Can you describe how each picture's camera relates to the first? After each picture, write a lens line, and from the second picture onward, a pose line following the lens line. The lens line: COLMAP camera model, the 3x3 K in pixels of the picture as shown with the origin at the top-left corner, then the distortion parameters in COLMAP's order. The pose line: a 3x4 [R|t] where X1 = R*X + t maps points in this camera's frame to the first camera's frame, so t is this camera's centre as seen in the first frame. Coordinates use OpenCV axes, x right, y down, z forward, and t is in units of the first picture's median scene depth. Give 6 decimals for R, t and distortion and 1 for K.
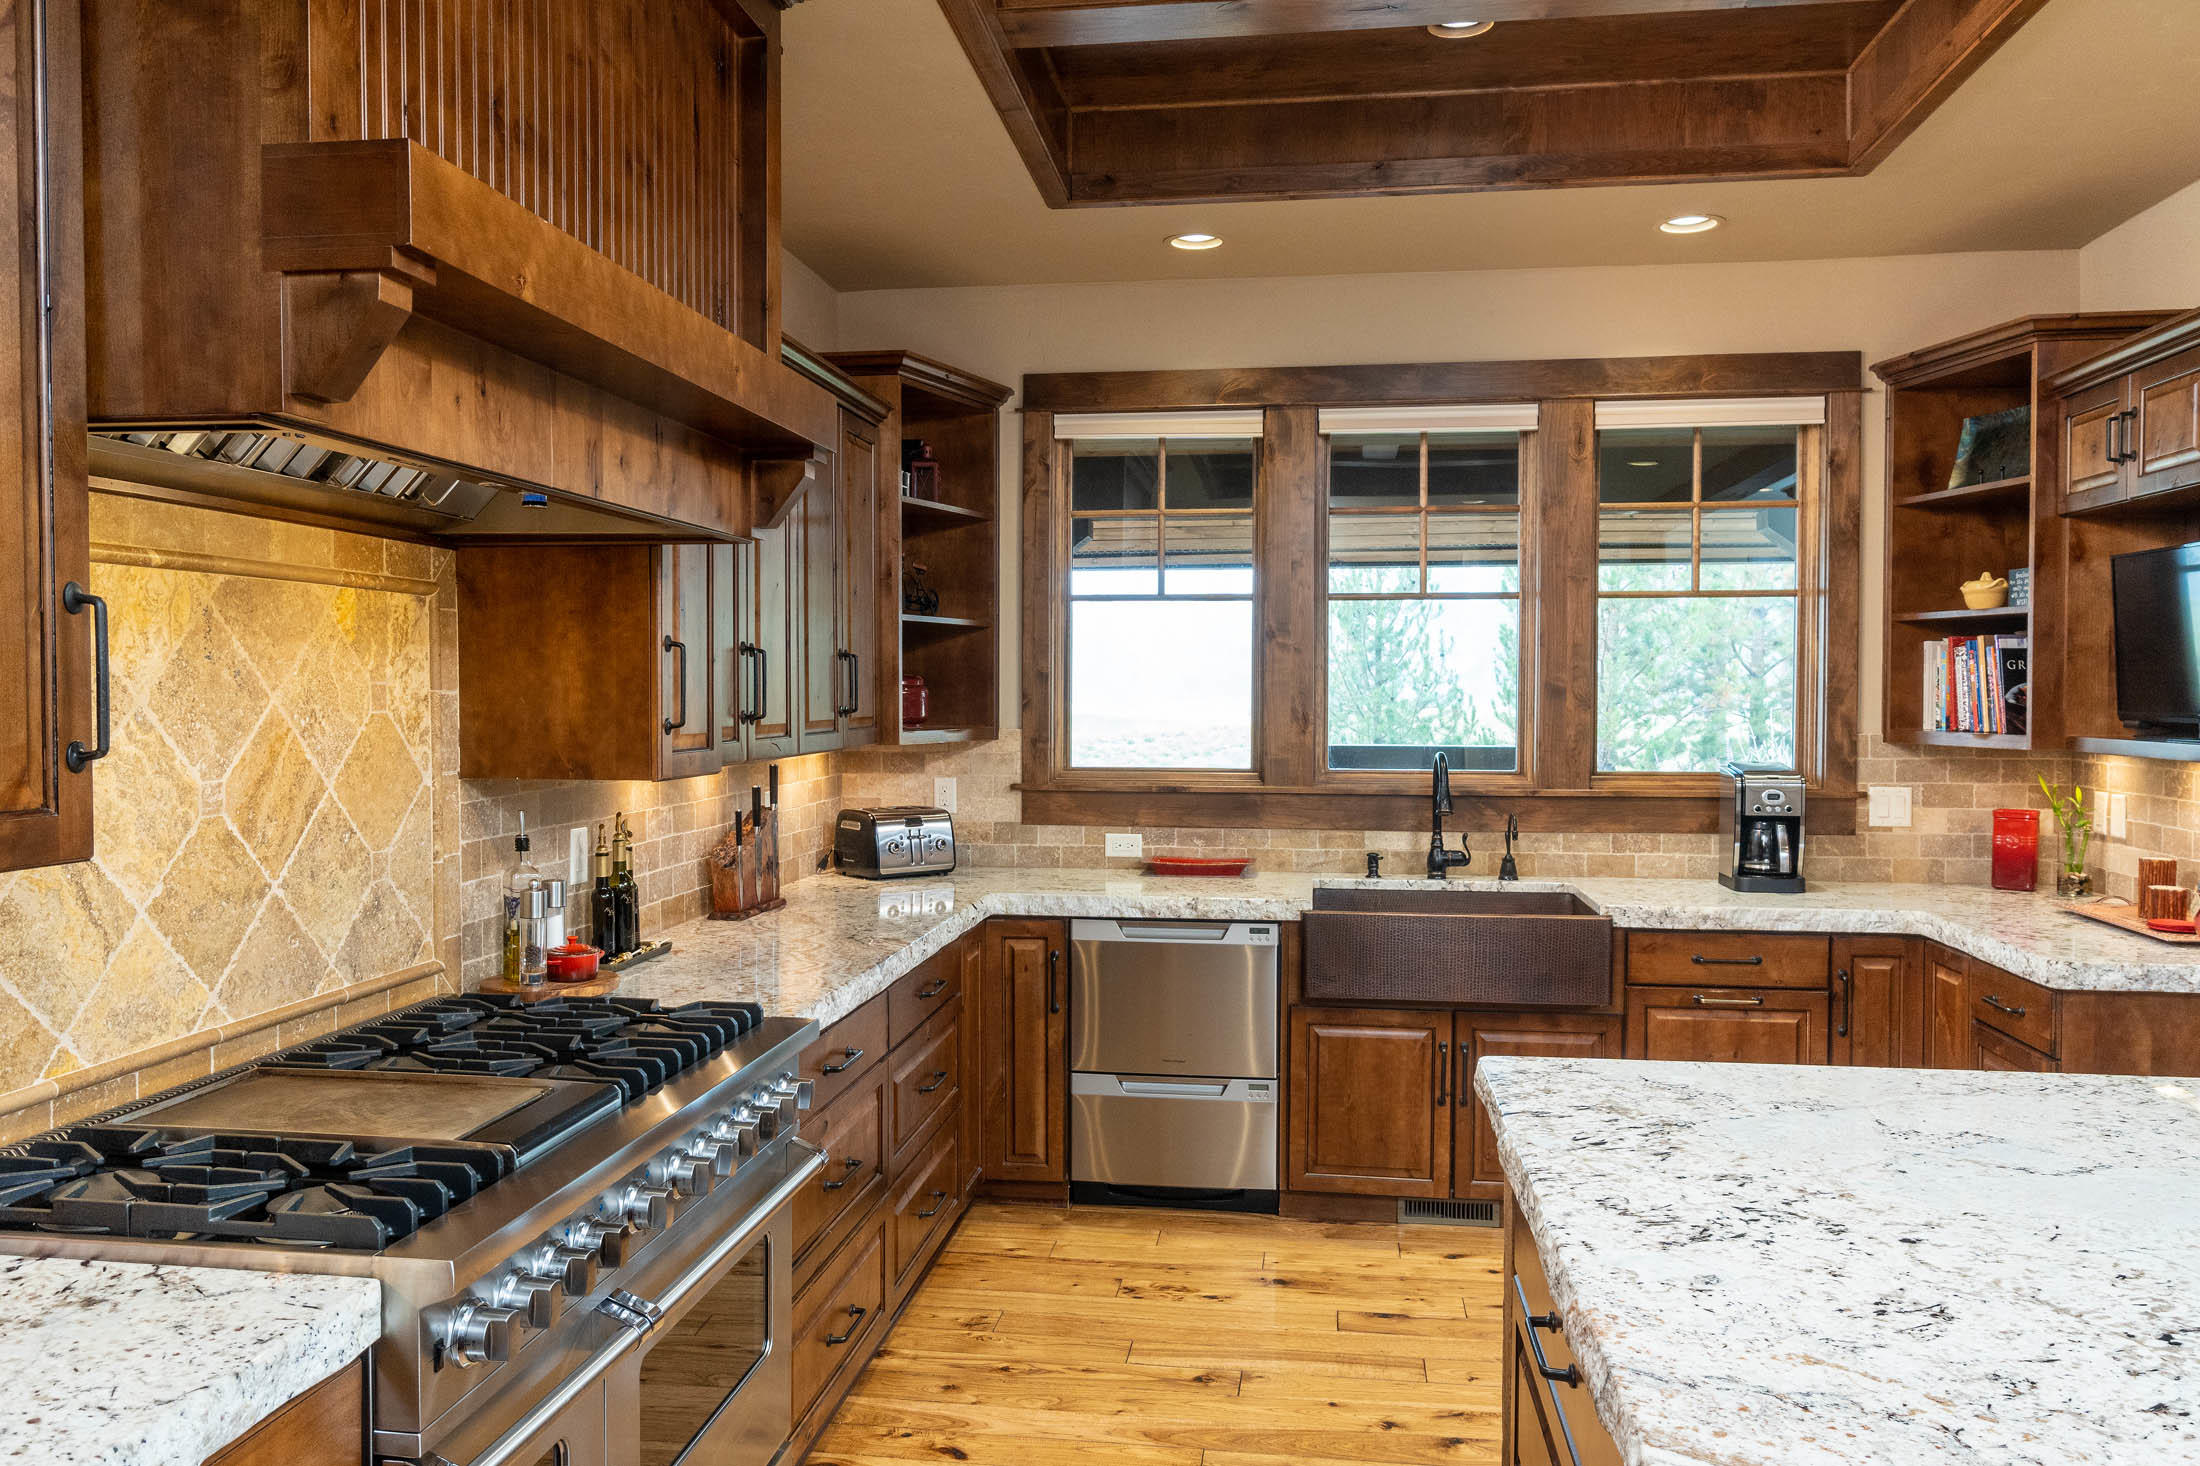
lens RADIAL K [[1627.4, 0, 1081.0], [0, 1627.4, 734.9], [0, 0, 1]] dist [-0.000613, 0.011920]
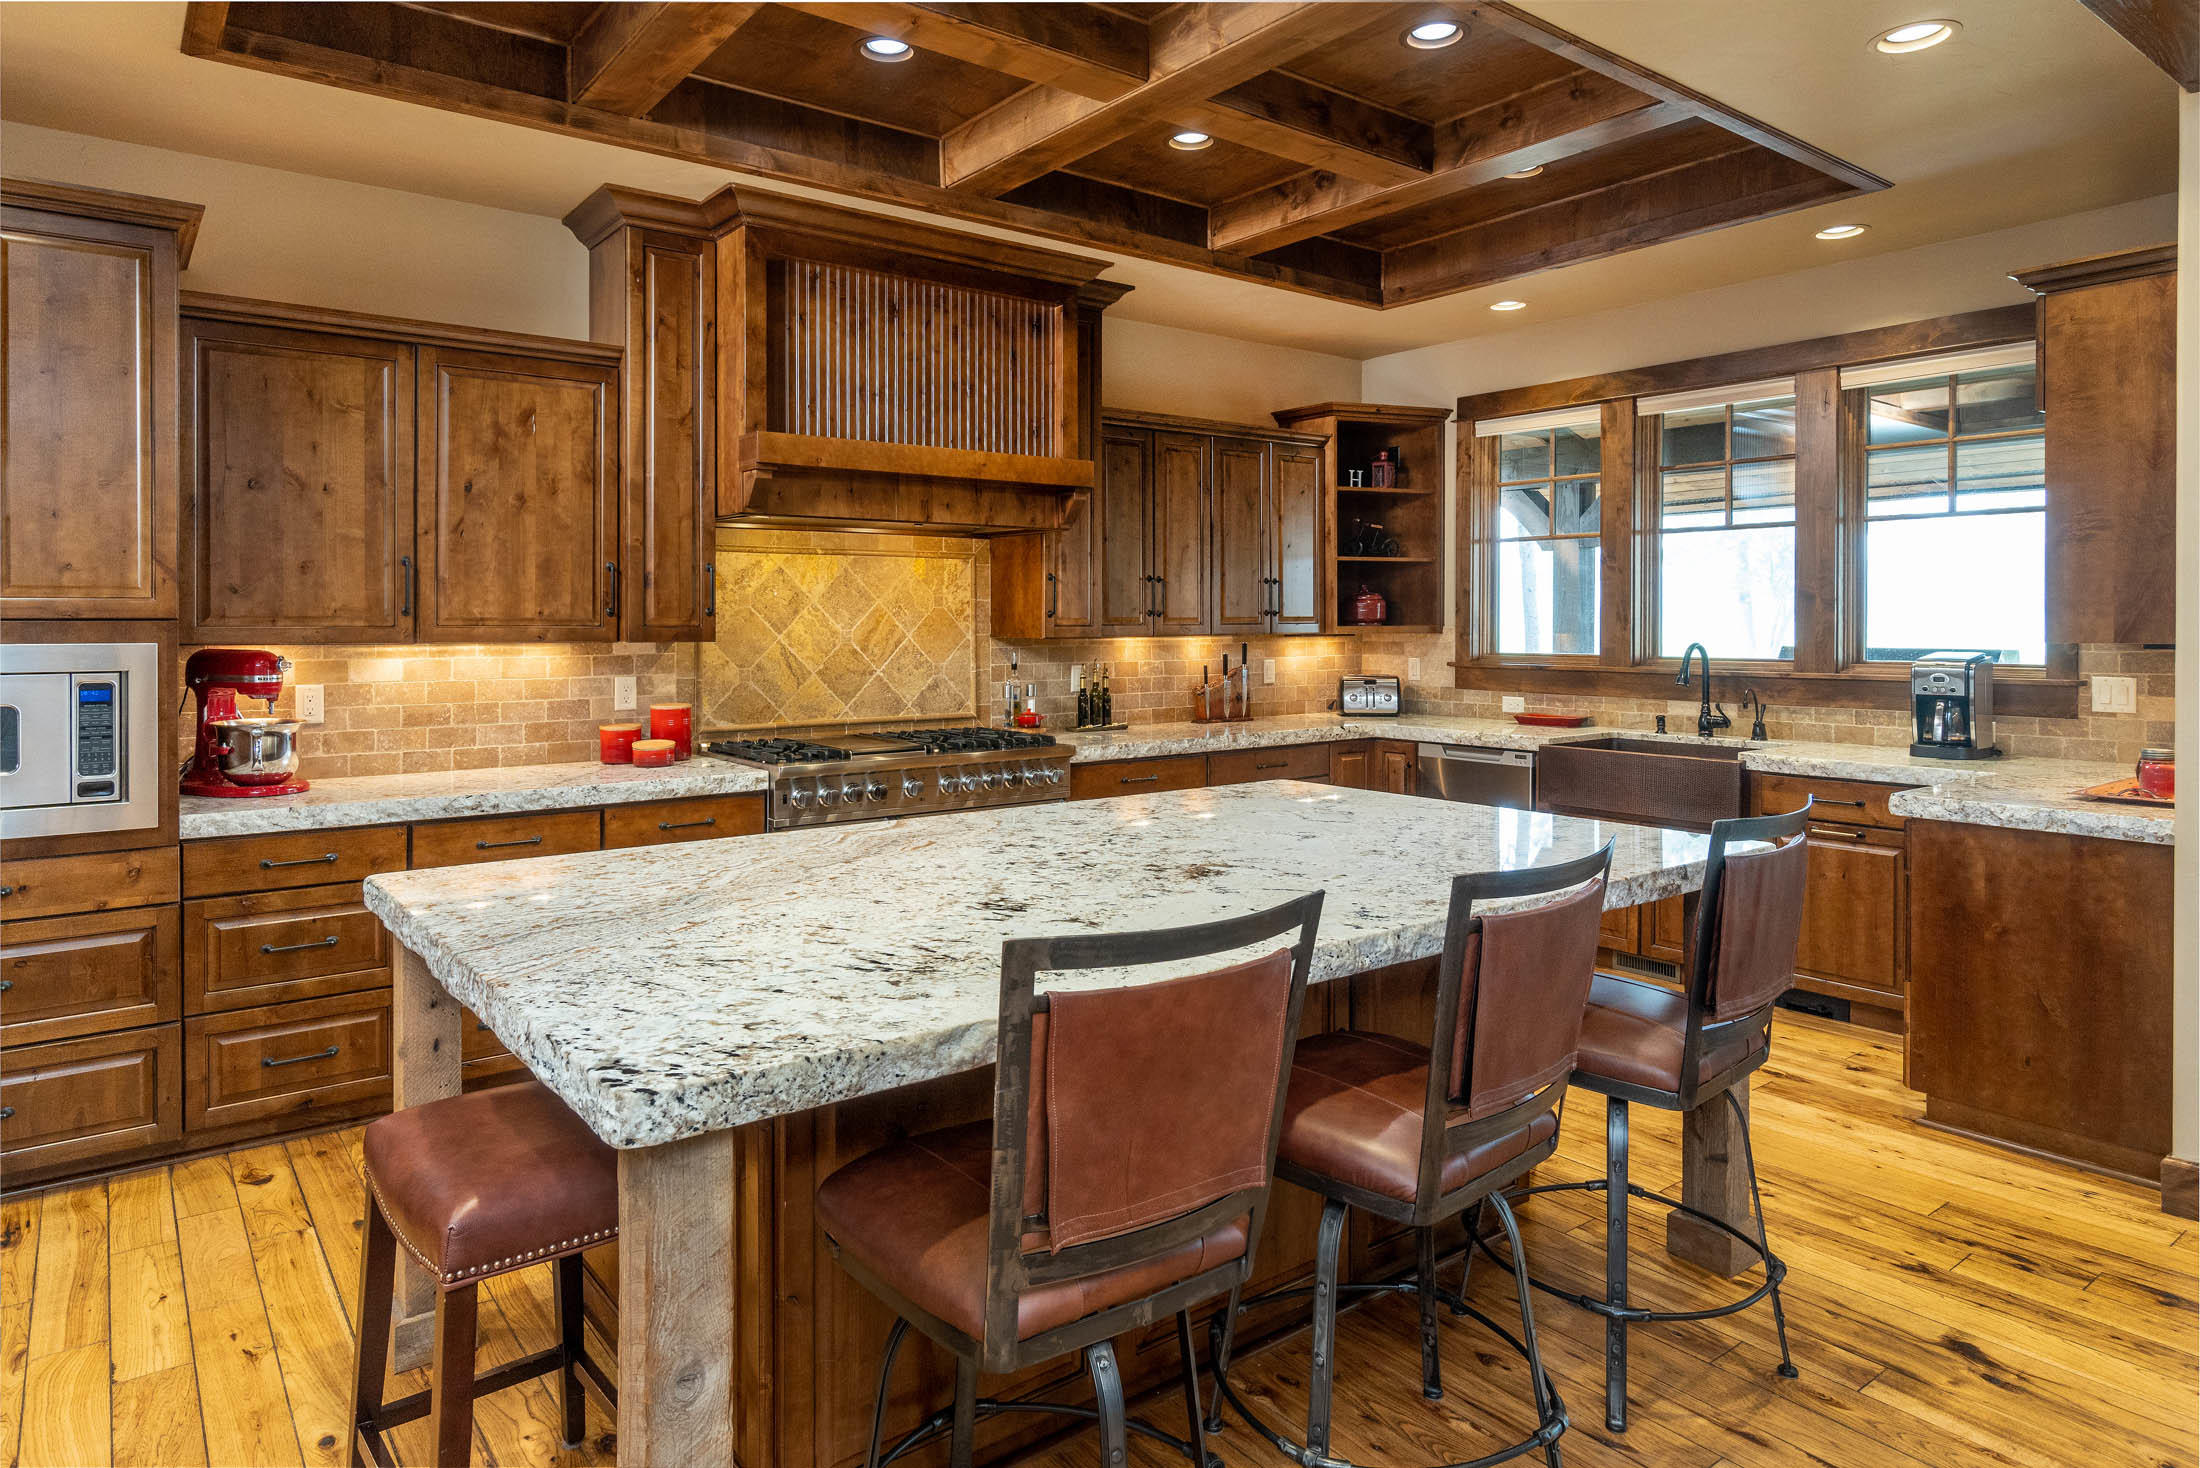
lens RADIAL K [[1350.0, 0, 1093.1], [0, 1350.0, 623.3], [0, 0, 1]] dist [0.002238, 0.001383]
pose [[0.706058, -0.001705, -0.708152, 1.179514], [-0.017916, 0.999634, -0.020269, 0.047166], [0.707927, 0.026999, 0.705769, -0.279504]]
